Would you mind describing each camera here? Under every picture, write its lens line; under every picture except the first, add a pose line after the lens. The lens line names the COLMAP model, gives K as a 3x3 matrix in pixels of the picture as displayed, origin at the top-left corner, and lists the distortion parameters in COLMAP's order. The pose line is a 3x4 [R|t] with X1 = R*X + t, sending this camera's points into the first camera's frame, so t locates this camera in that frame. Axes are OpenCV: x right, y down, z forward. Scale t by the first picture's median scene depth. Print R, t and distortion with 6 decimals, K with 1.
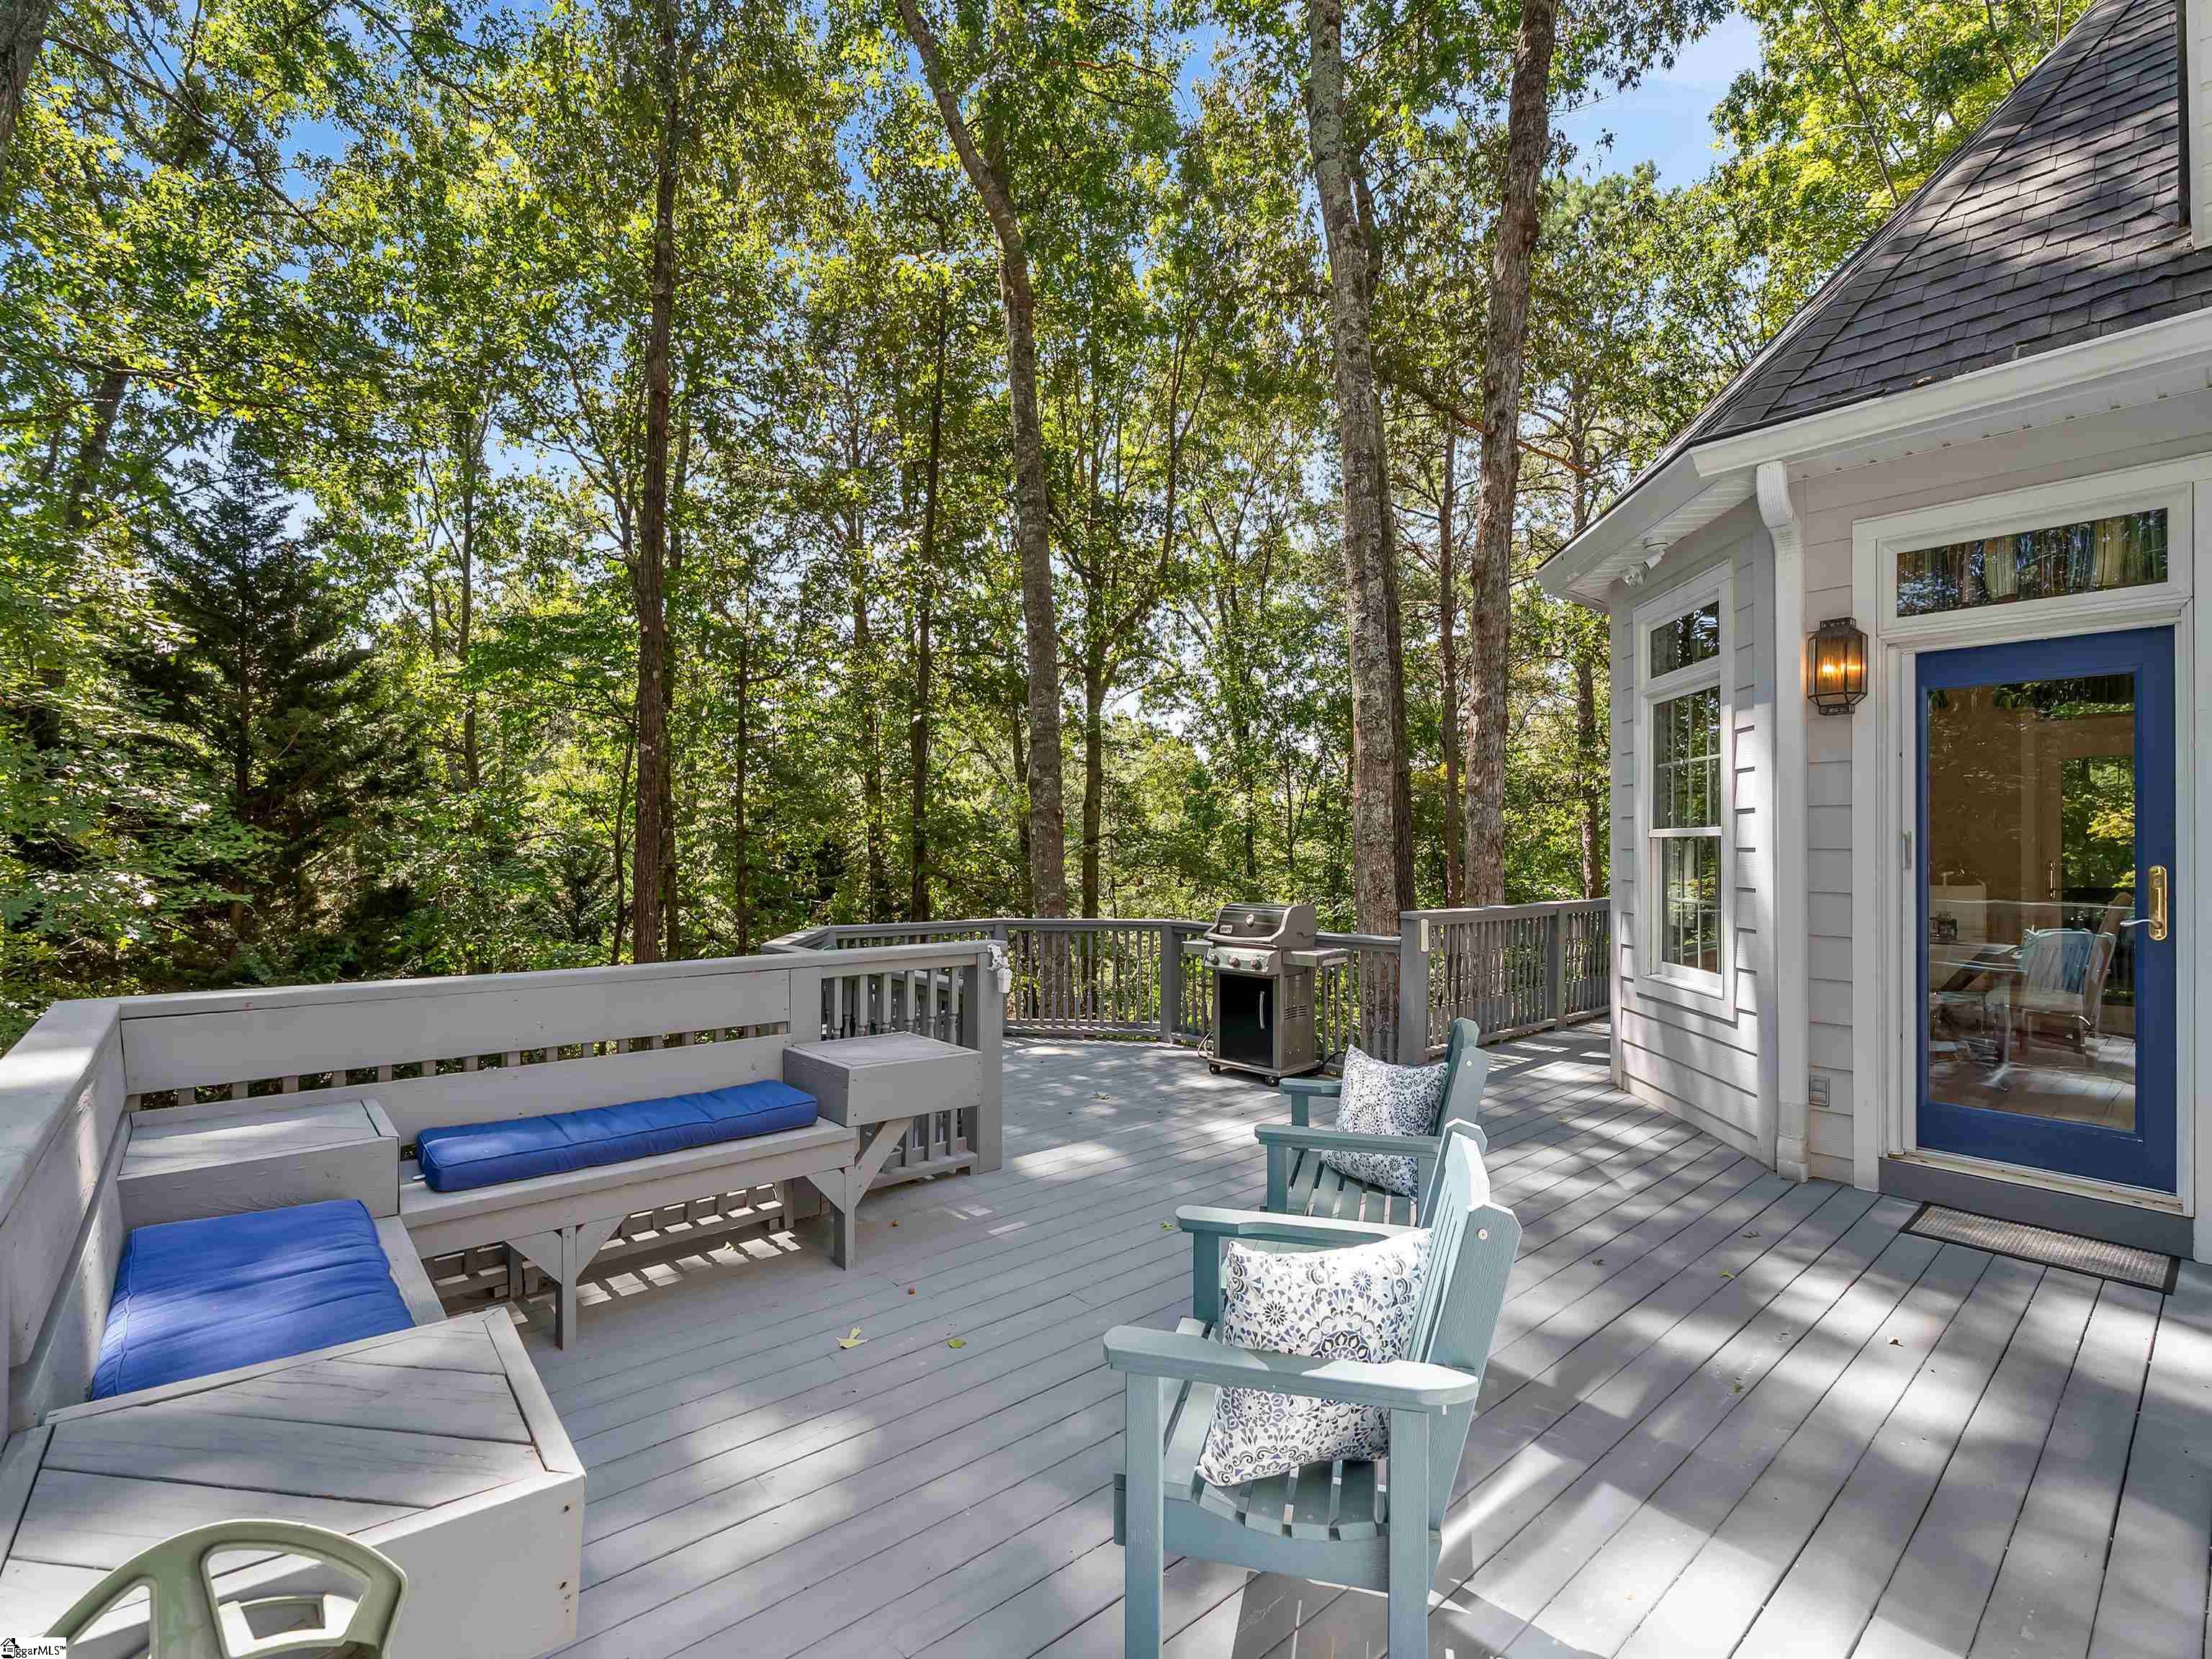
lens RADIAL K [[1007.0, 0, 1110.6], [0, 1007.0, 833.5], [0, 0, 1]] dist [0.001948, 0.000310]
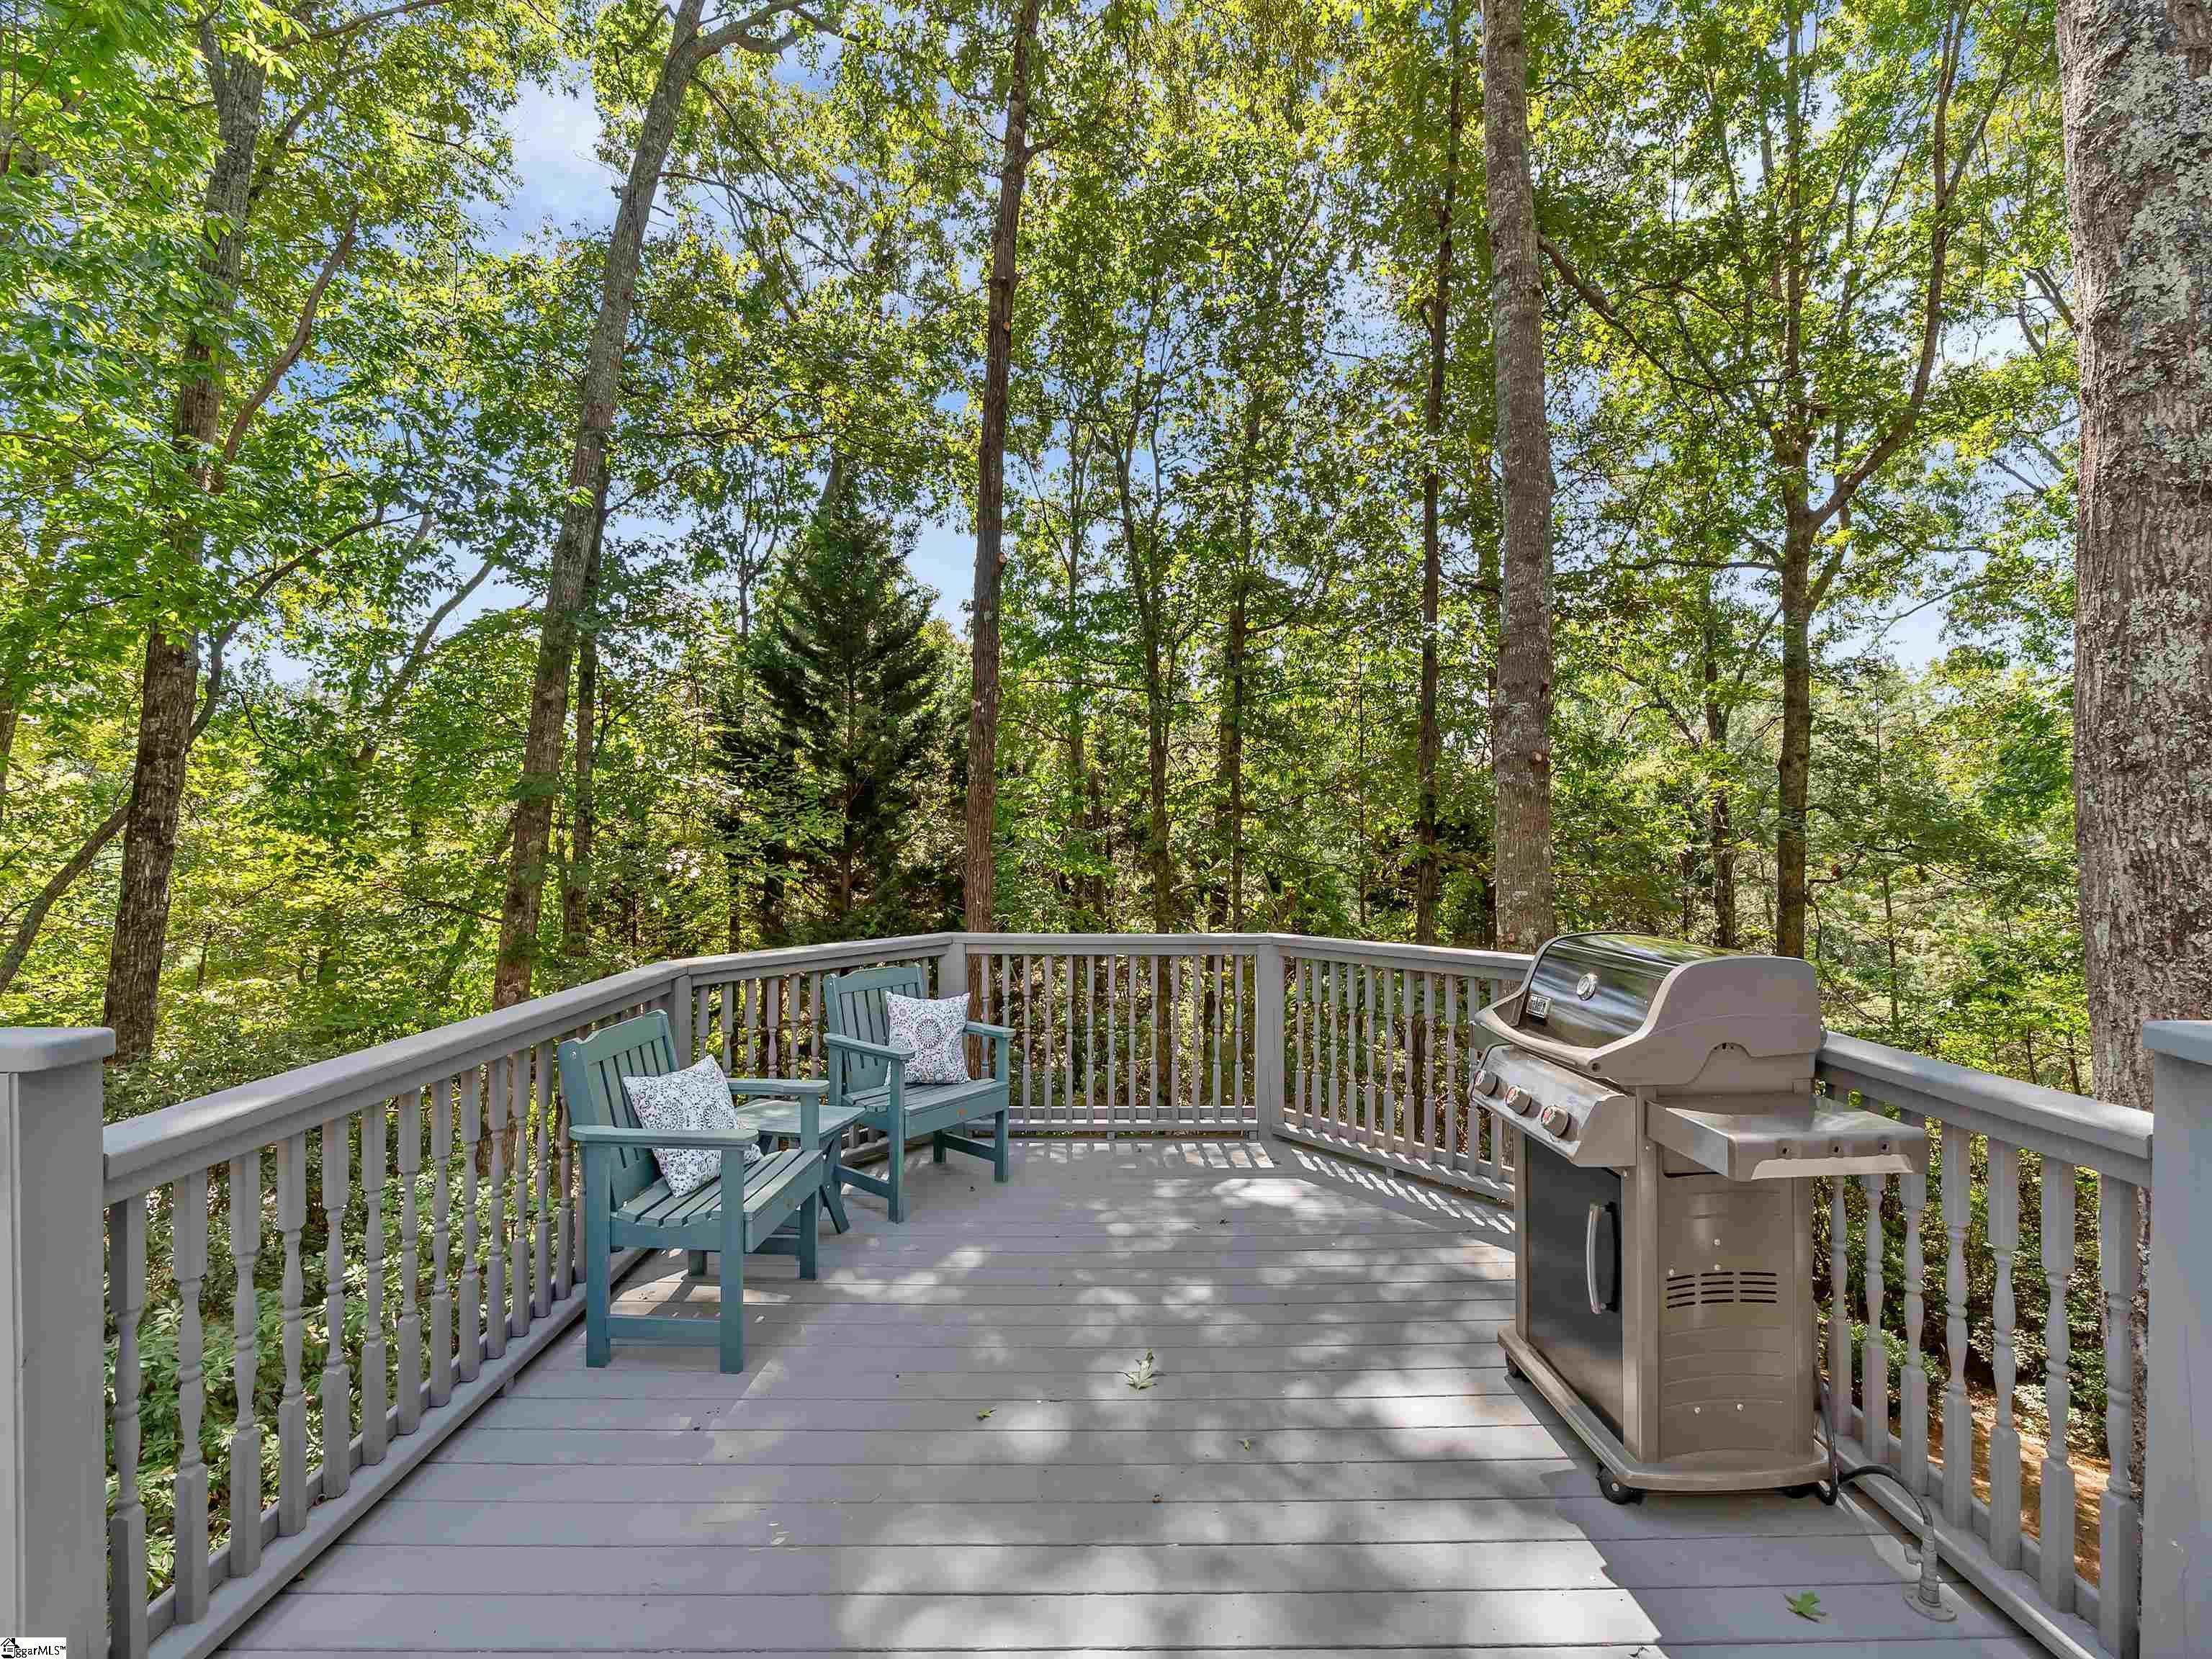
lens RADIAL K [[1007.0, 0, 1100.3], [0, 1007.0, 841.1], [0, 0, 1]] dist [0.001948, 0.000310]
pose [[0.769958, 0.006969, -0.638056, 0.257577], [0.011695, 0.999618, 0.025031, 0.024942], [0.637987, -0.026735, 0.769583, 0.676139]]
